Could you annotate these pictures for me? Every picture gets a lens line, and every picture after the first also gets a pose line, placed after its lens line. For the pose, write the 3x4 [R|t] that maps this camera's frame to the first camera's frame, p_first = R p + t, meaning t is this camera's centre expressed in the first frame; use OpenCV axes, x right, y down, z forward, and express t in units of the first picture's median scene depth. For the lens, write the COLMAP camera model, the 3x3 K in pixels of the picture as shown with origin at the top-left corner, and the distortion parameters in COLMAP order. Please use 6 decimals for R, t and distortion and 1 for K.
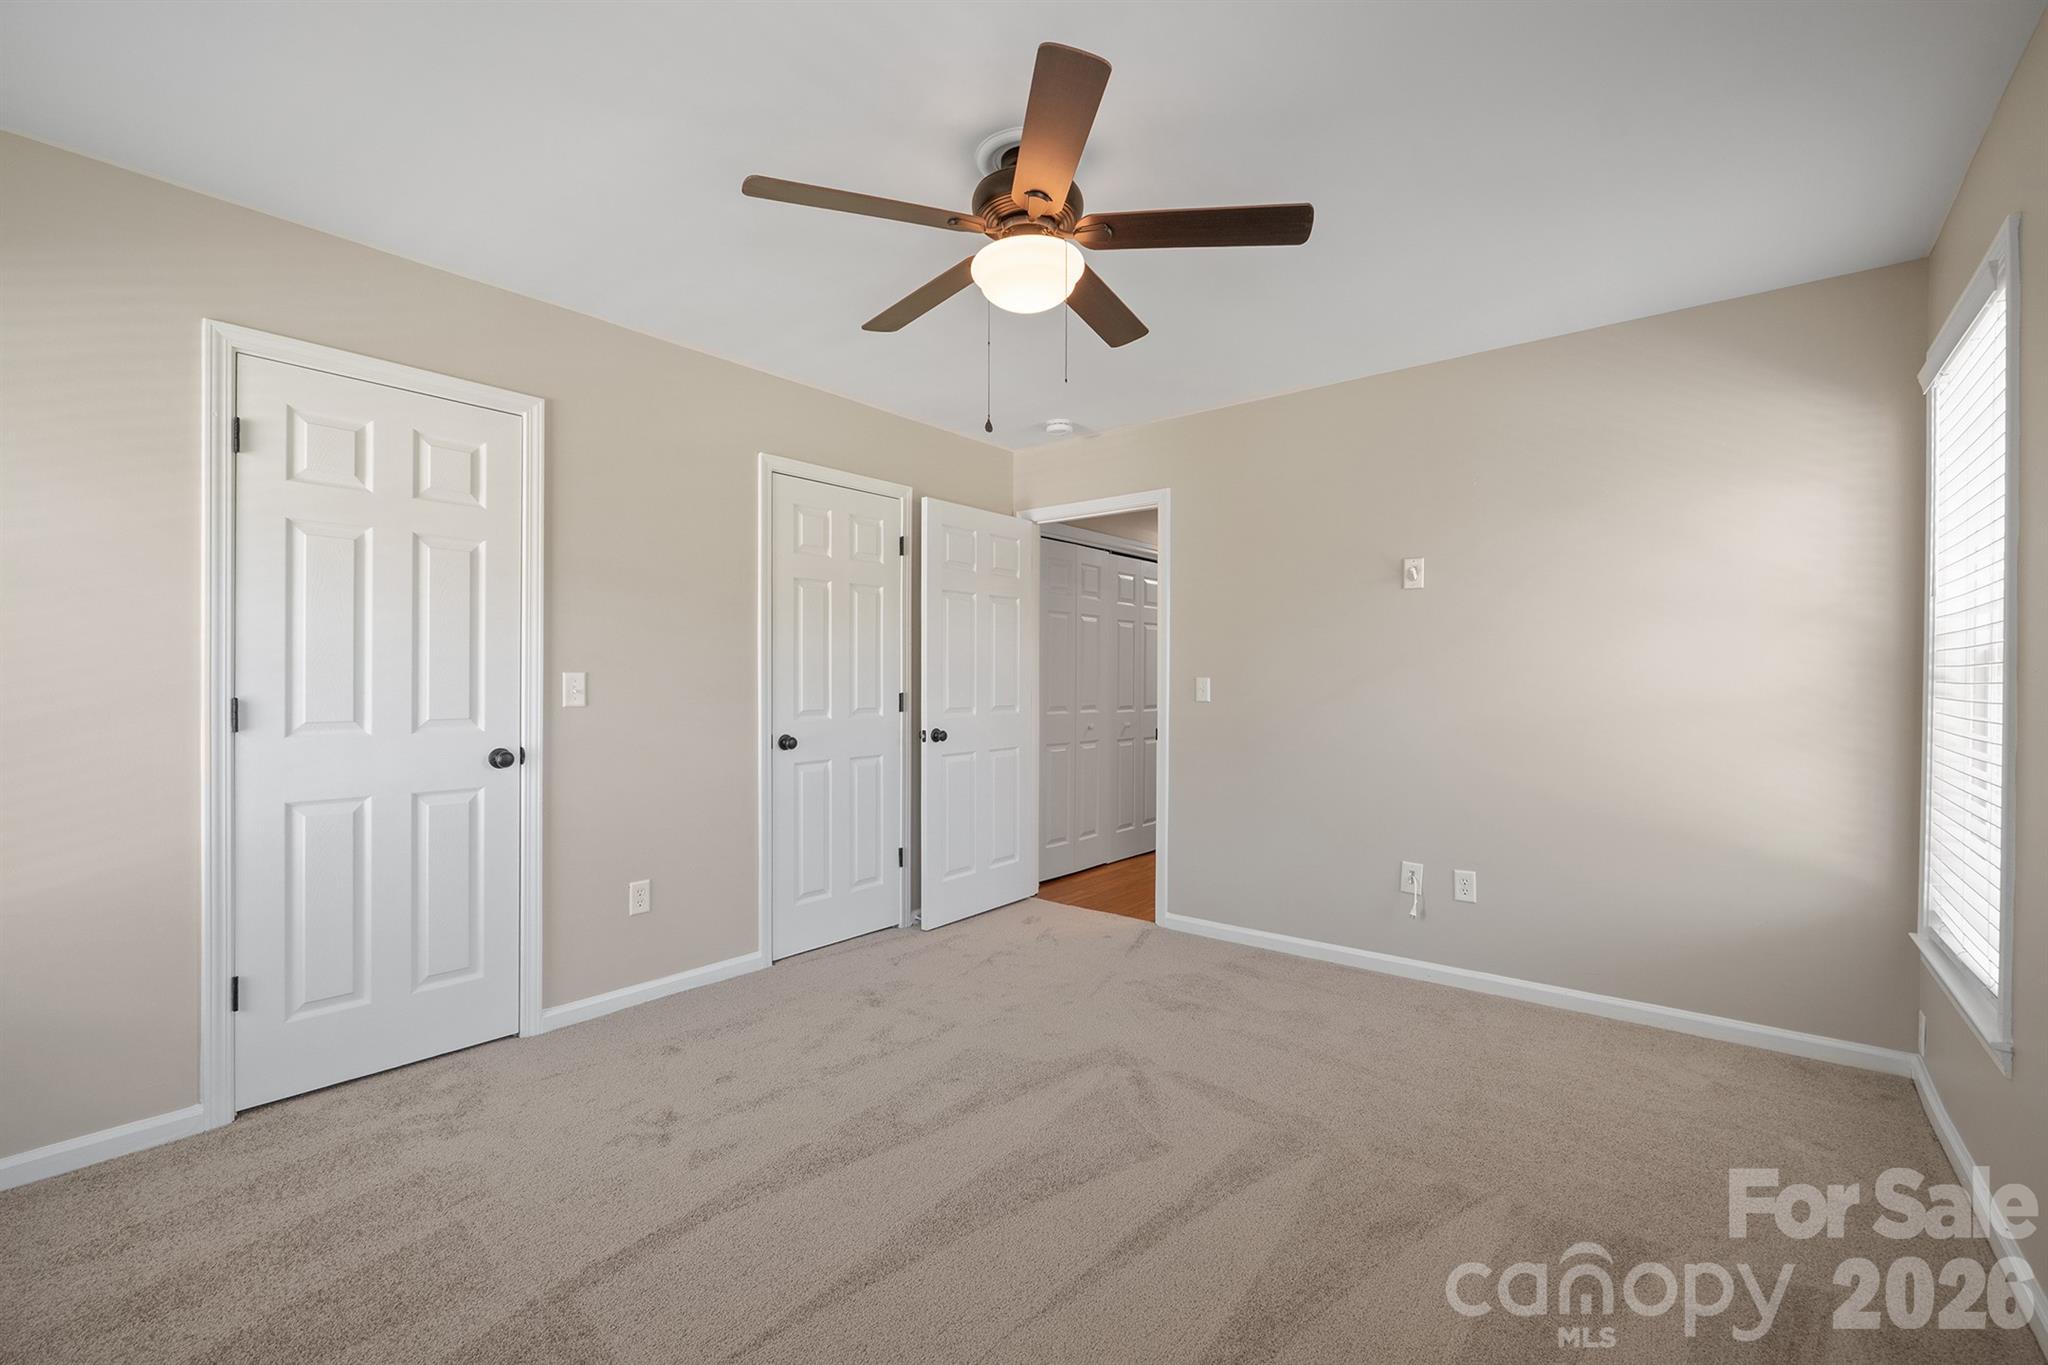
lens RADIAL K [[873.5, 0, 1026.0], [0, 873.5, 691.9], [0, 0, 1]] dist [-0.000672, -0.000371]
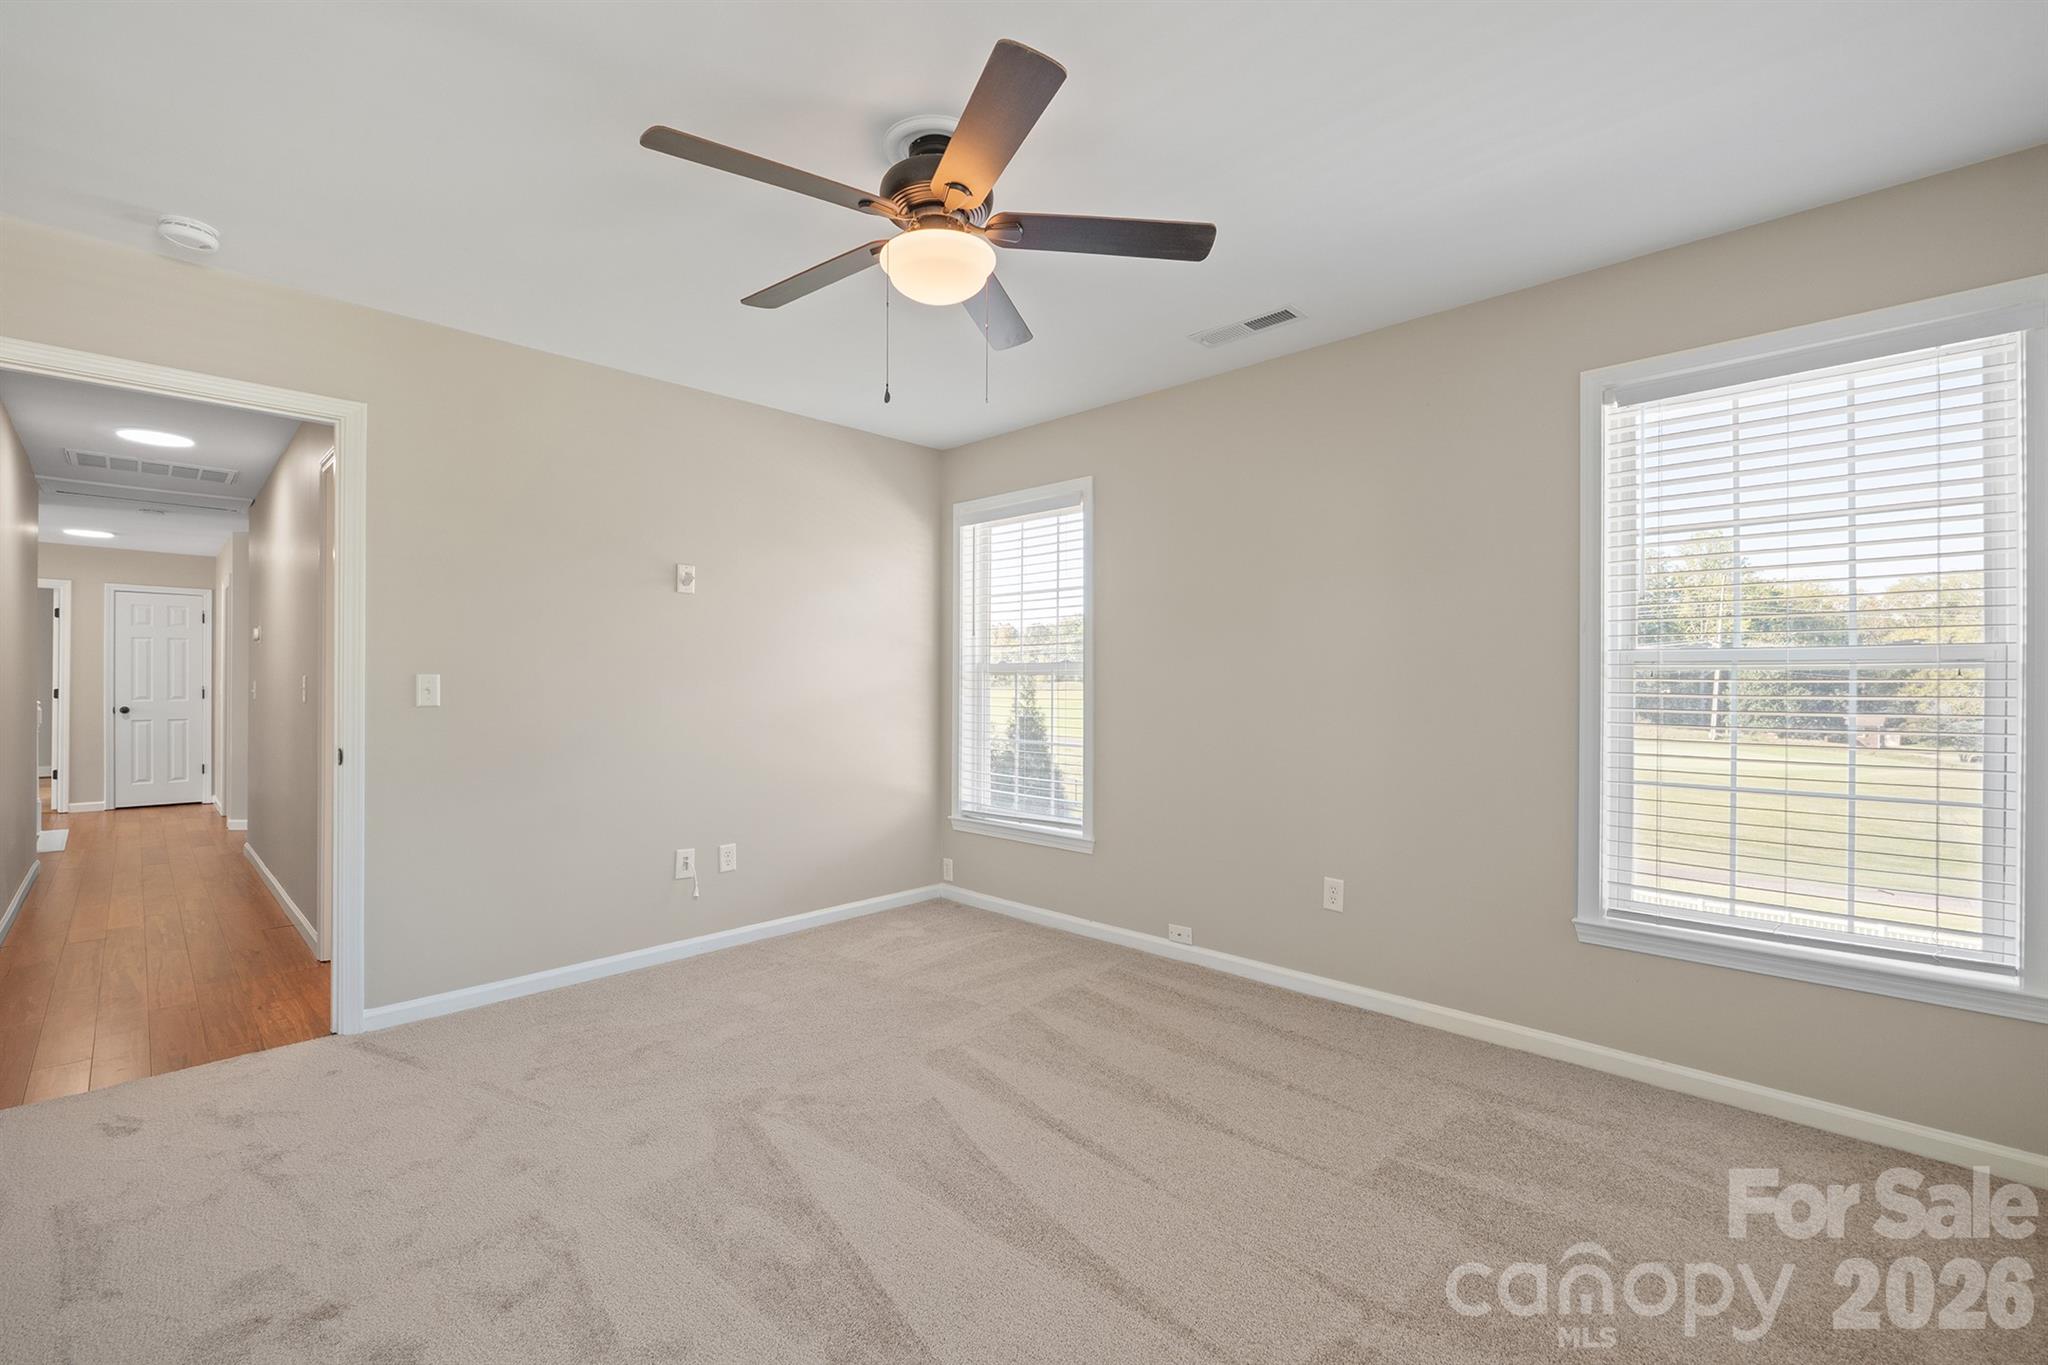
lens RADIAL K [[873.5, 0, 1019.3], [0, 873.5, 681.2], [0, 0, 1]] dist [-0.000672, -0.000371]
pose [[0.073630, -0.001545, 0.997284, -0.597935], [0.006655, 0.999977, 0.001058, -0.008846], [-0.997263, 0.006559, 0.073639, 0.514719]]
